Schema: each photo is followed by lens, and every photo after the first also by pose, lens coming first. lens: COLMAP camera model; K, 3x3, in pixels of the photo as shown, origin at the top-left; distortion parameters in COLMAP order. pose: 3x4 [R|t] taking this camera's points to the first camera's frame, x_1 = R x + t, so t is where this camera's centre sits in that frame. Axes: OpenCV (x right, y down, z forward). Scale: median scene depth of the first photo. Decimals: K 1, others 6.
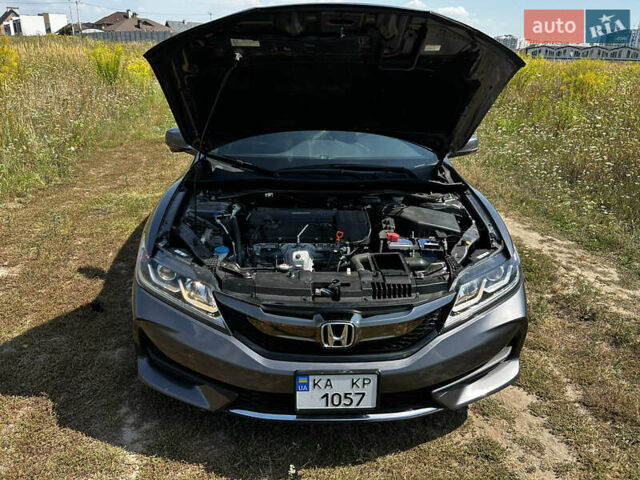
lens RADIAL K [[486.4, 0, 317.4], [0, 486.4, 242.6], [0, 0, 1]] dist [0.042832, -0.049297]
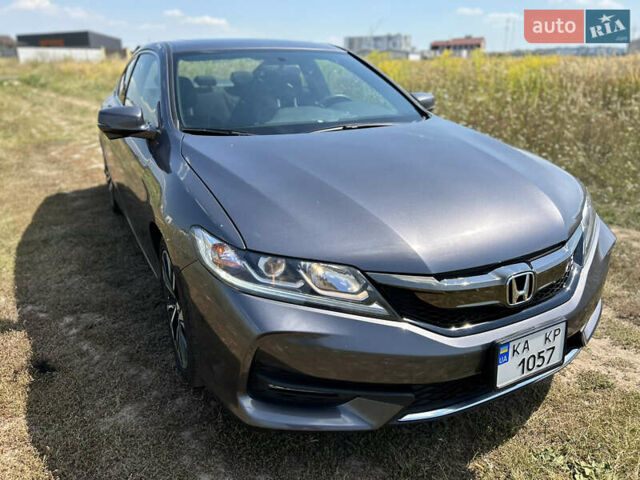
lens RADIAL K [[486.4, 0, 319.6], [0, 486.4, 233.9], [0, 0, 1]] dist [0.042832, -0.049297]
pose [[0.902829, -0.174001, 0.393222, -0.529044], [0.186280, 0.982471, 0.007051, 0.021925], [-0.387556, 0.066883, 0.919416, 0.303392]]
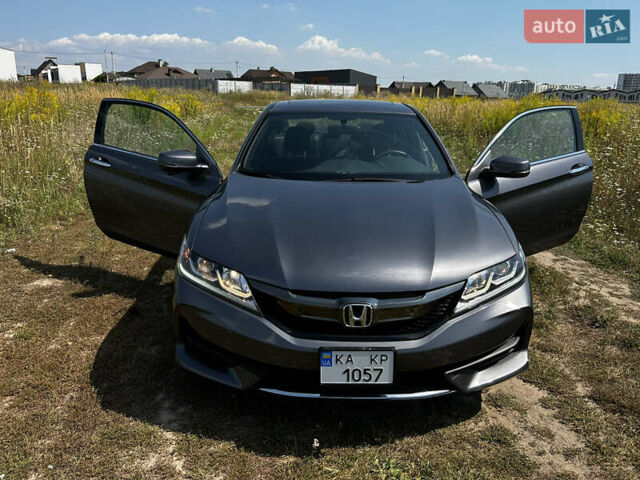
lens RADIAL K [[486.4, 0, 322.4], [0, 486.4, 234.5], [0, 0, 1]] dist [0.042832, -0.049297]
pose [[0.999471, 0.002676, -0.032426, -0.003150], [-0.005822, 0.995238, -0.097305, 0.100998], [0.032011, 0.097442, 0.994726, -0.115840]]
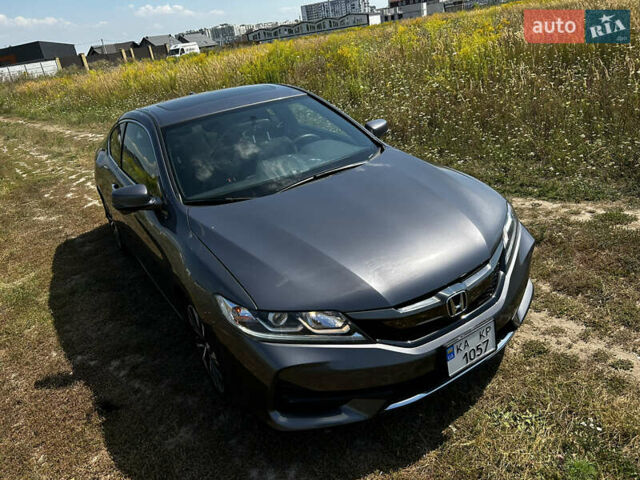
lens RADIAL K [[486.4, 0, 323.3], [0, 486.4, 239.3], [0, 0, 1]] dist [0.042832, -0.049297]
pose [[0.852024, -0.335269, 0.402058, -0.587474], [0.334817, 0.939388, 0.073810, -0.137156], [-0.402435, 0.071728, 0.912634, 0.030268]]
